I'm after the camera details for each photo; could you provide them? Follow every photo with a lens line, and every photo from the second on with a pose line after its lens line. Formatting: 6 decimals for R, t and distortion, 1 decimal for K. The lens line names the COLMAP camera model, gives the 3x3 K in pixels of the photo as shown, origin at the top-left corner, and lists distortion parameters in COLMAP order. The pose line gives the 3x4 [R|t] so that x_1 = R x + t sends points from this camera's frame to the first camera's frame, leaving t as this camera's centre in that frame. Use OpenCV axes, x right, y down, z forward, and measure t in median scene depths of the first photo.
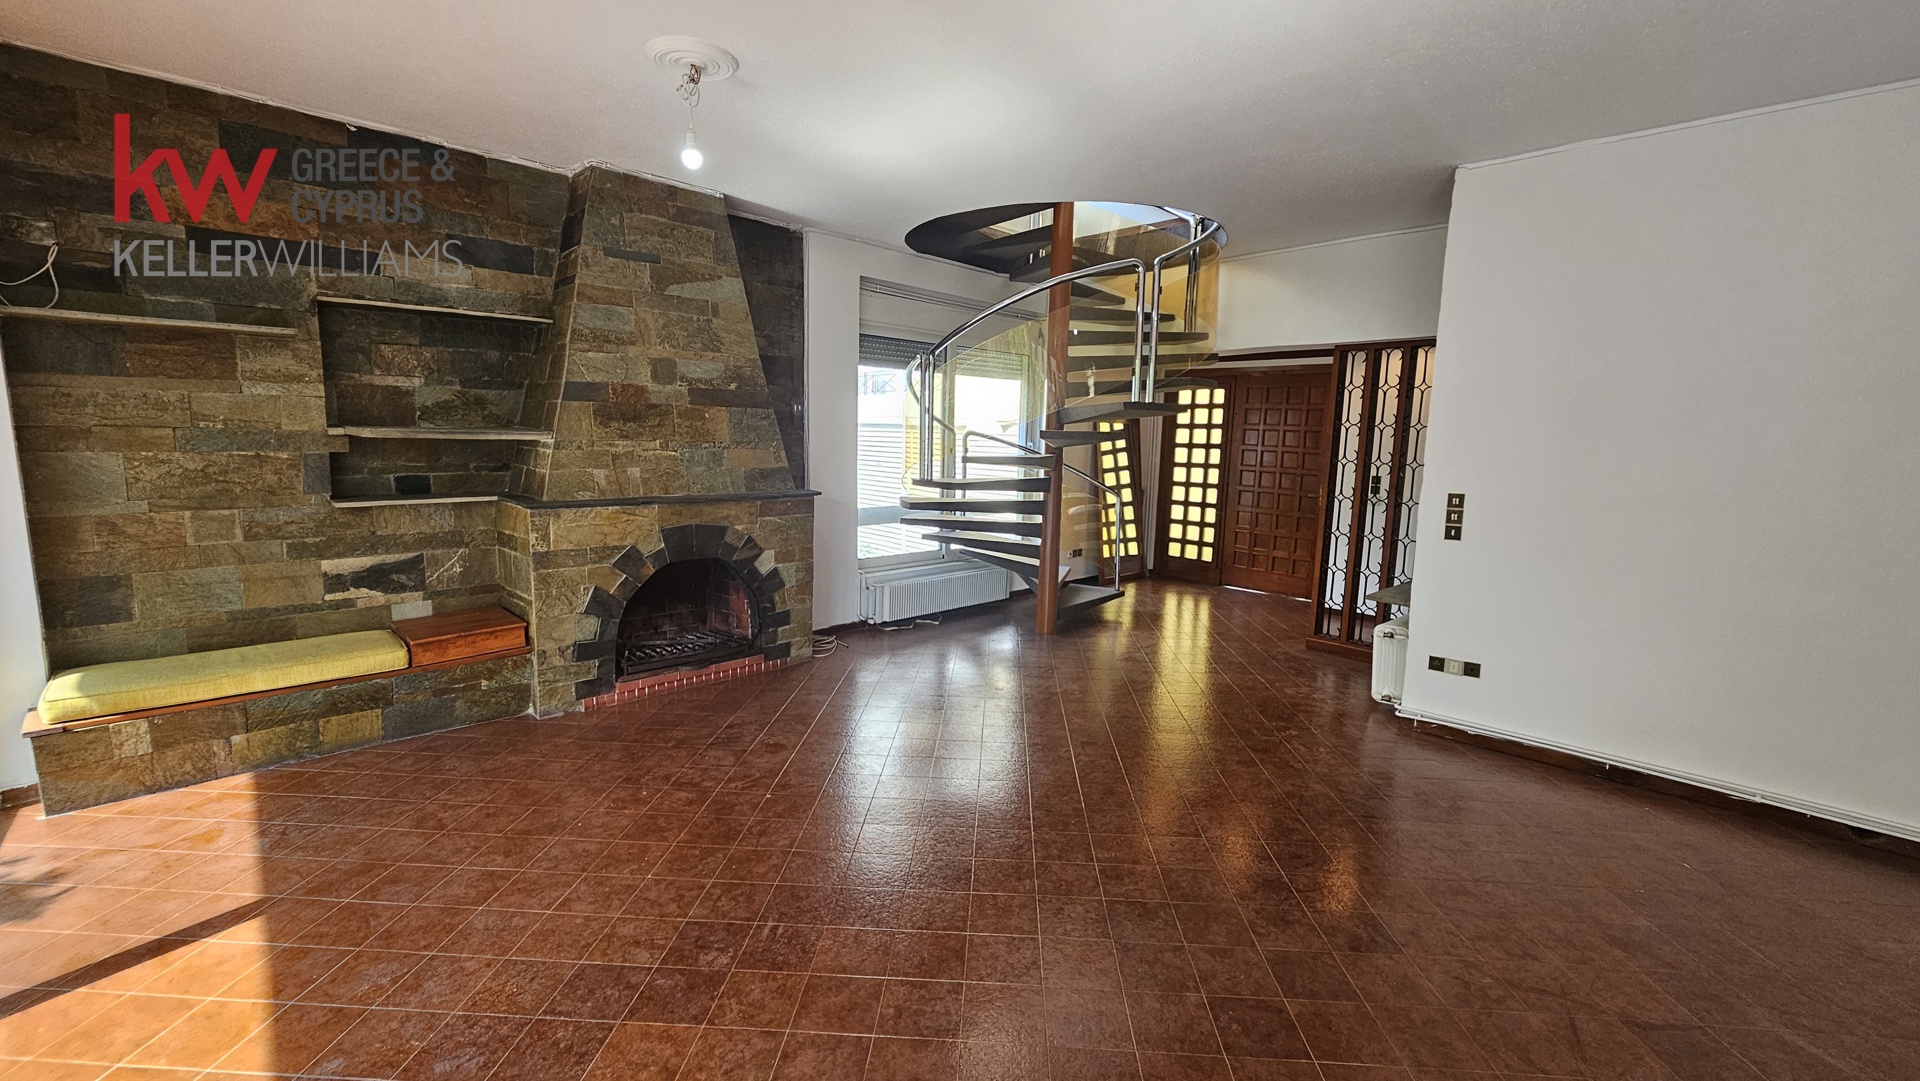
lens RADIAL K [[796.2, 0, 966.7], [0, 796.2, 543.6], [0, 0, 1]] dist [-0.000068, -0.000111]
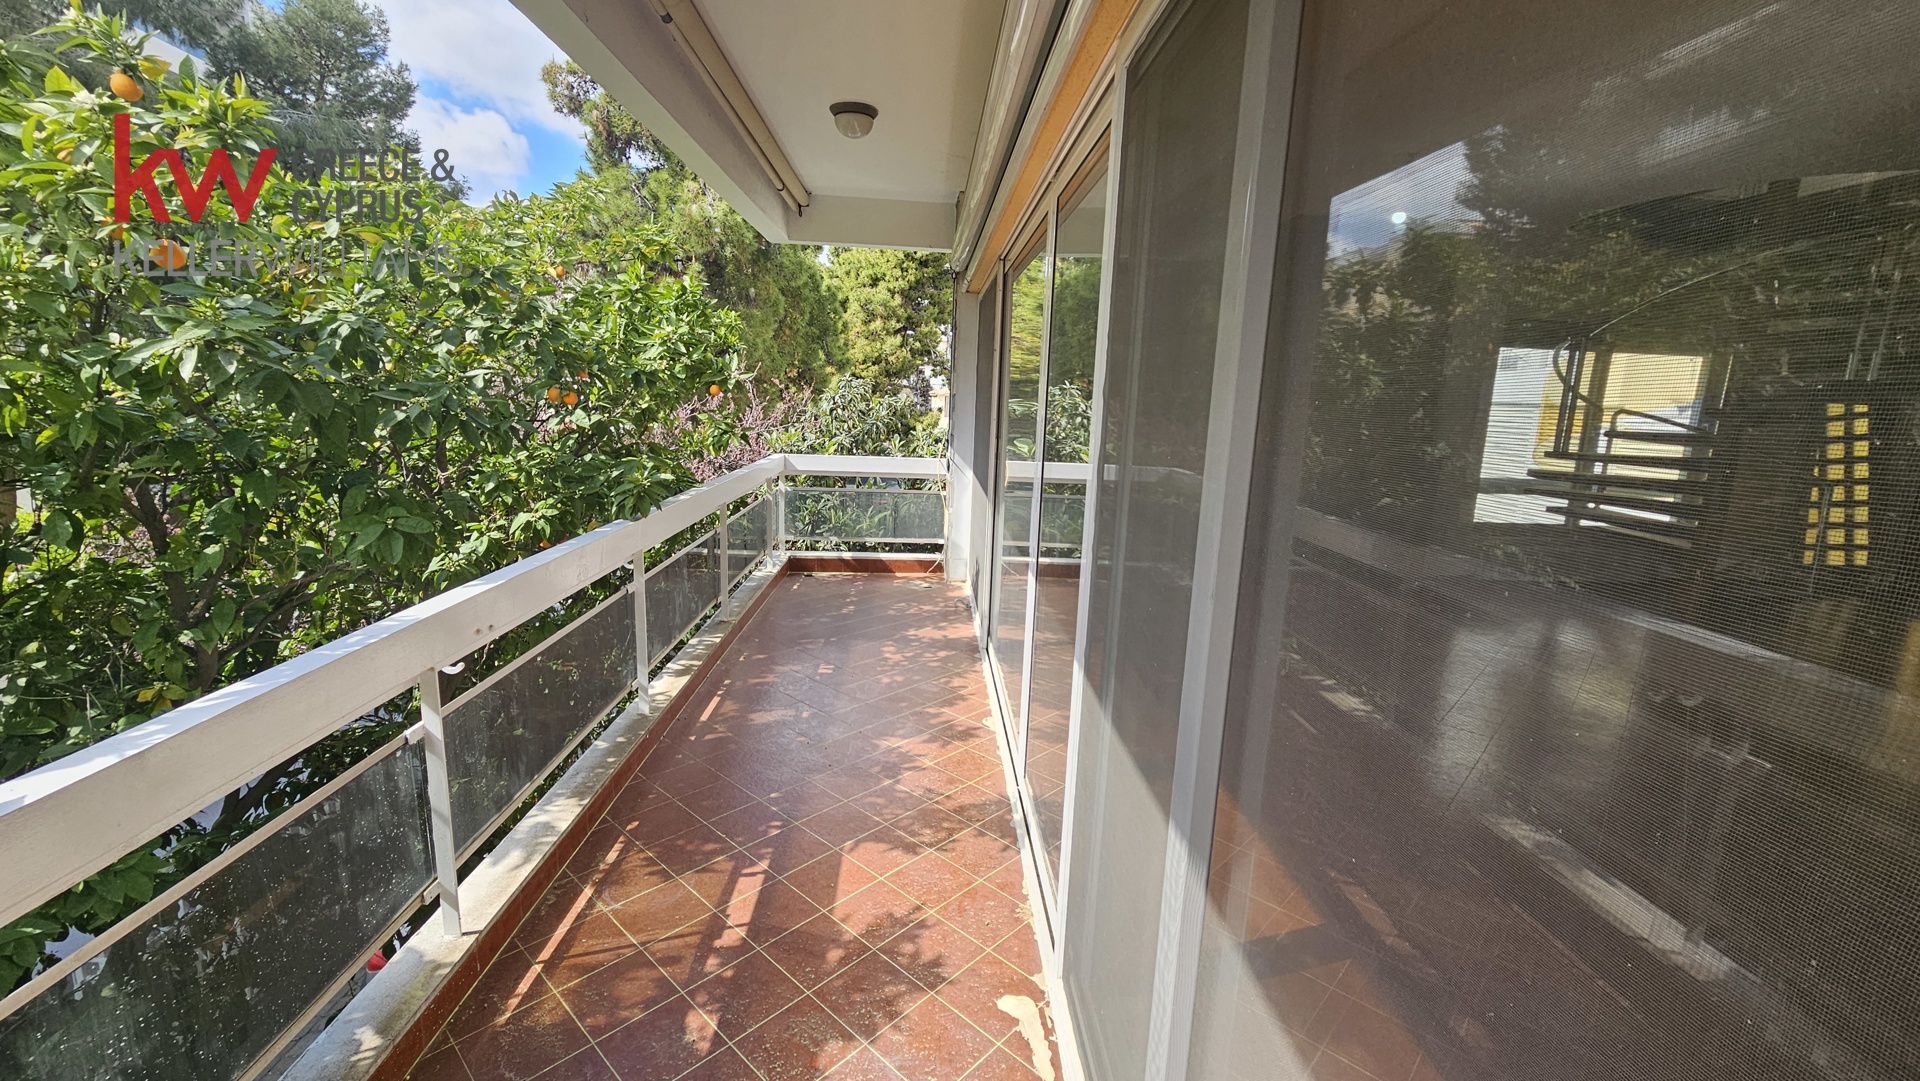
lens RADIAL K [[792.9, 0, 961.0], [0, 792.9, 532.2], [0, 0, 1]] dist [0.000998, -0.000164]
pose [[0.769041, 0.114842, -0.628798, 0.014429], [-0.105538, 0.993040, 0.052290, 0.073846], [0.630426, 0.026149, 0.775808, -0.447216]]
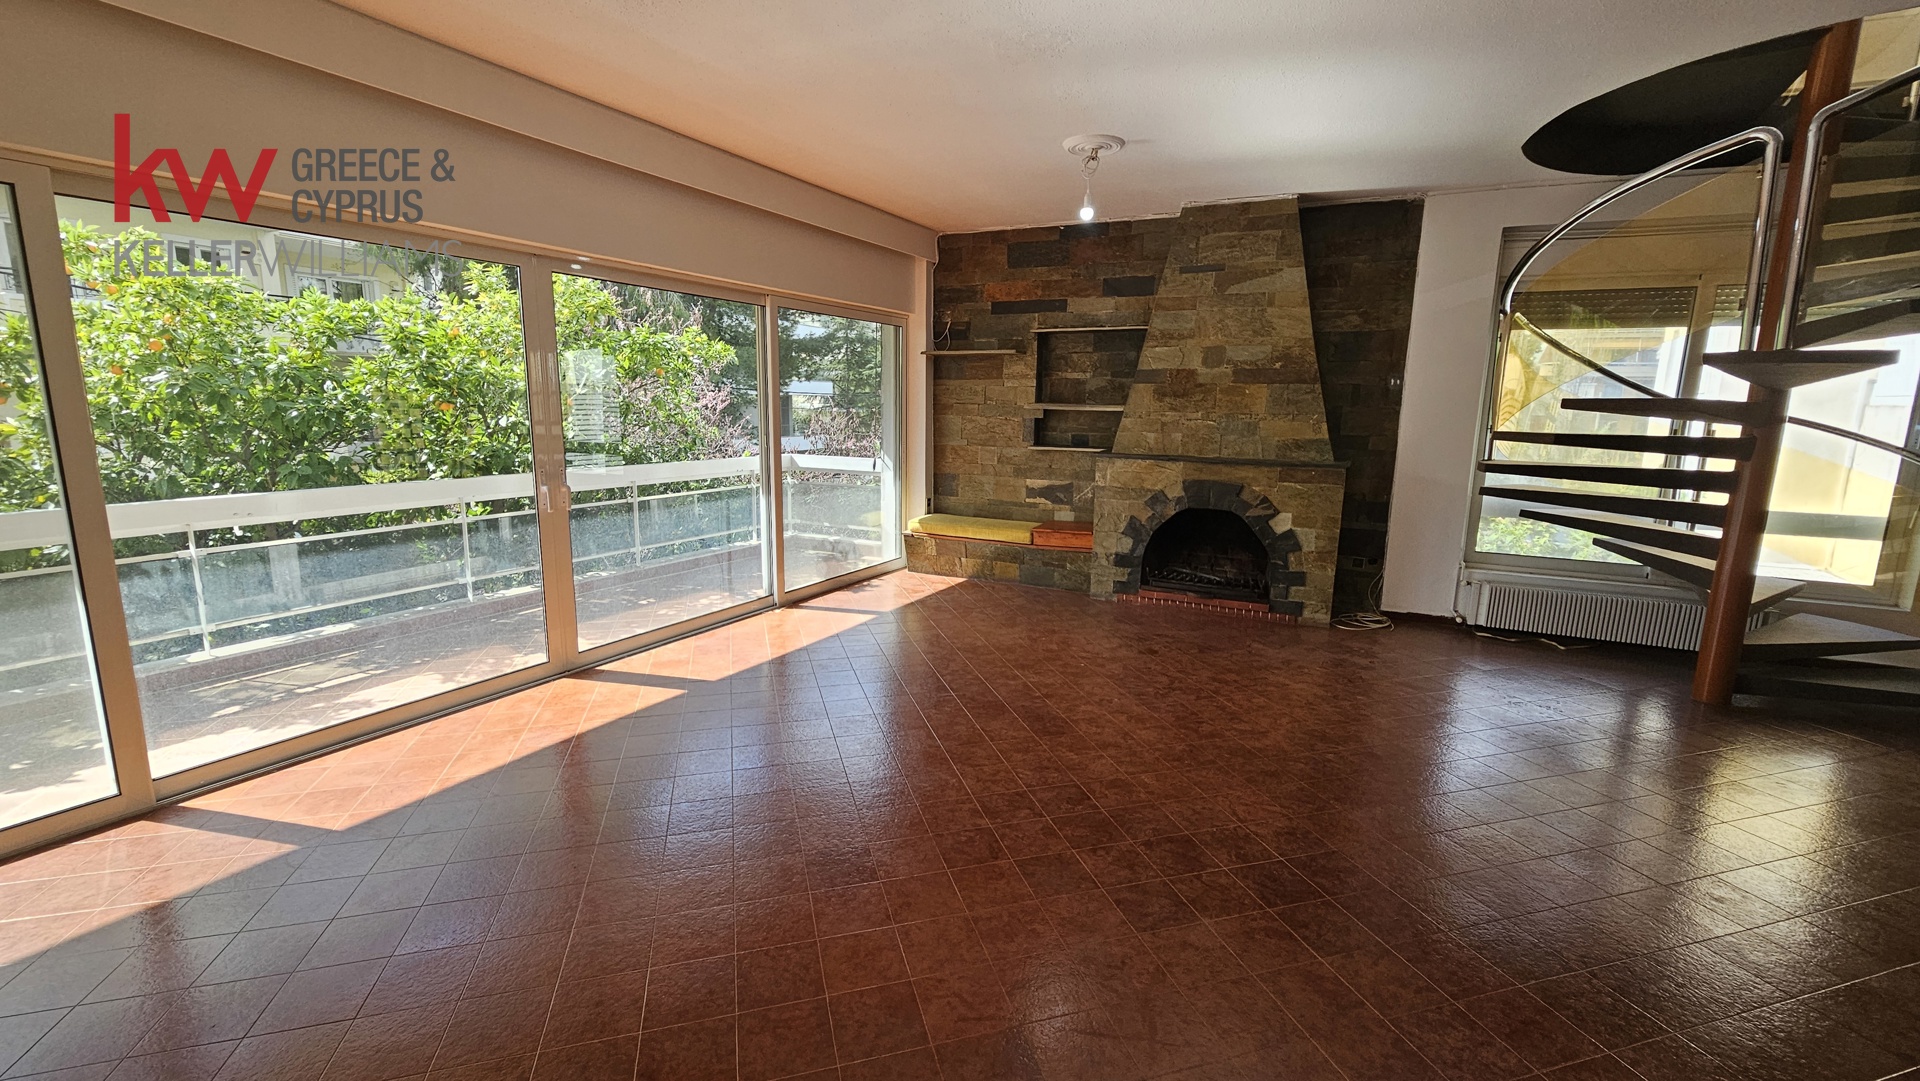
lens RADIAL K [[796.2, 0, 966.7], [0, 796.2, 543.6], [0, 0, 1]] dist [-0.000068, -0.000111]
pose [[0.335021, 0.146802, -0.930704, 0.711717], [-0.139996, 0.984579, 0.104906, -0.004066], [0.931752, 0.095150, 0.350406, 0.229957]]
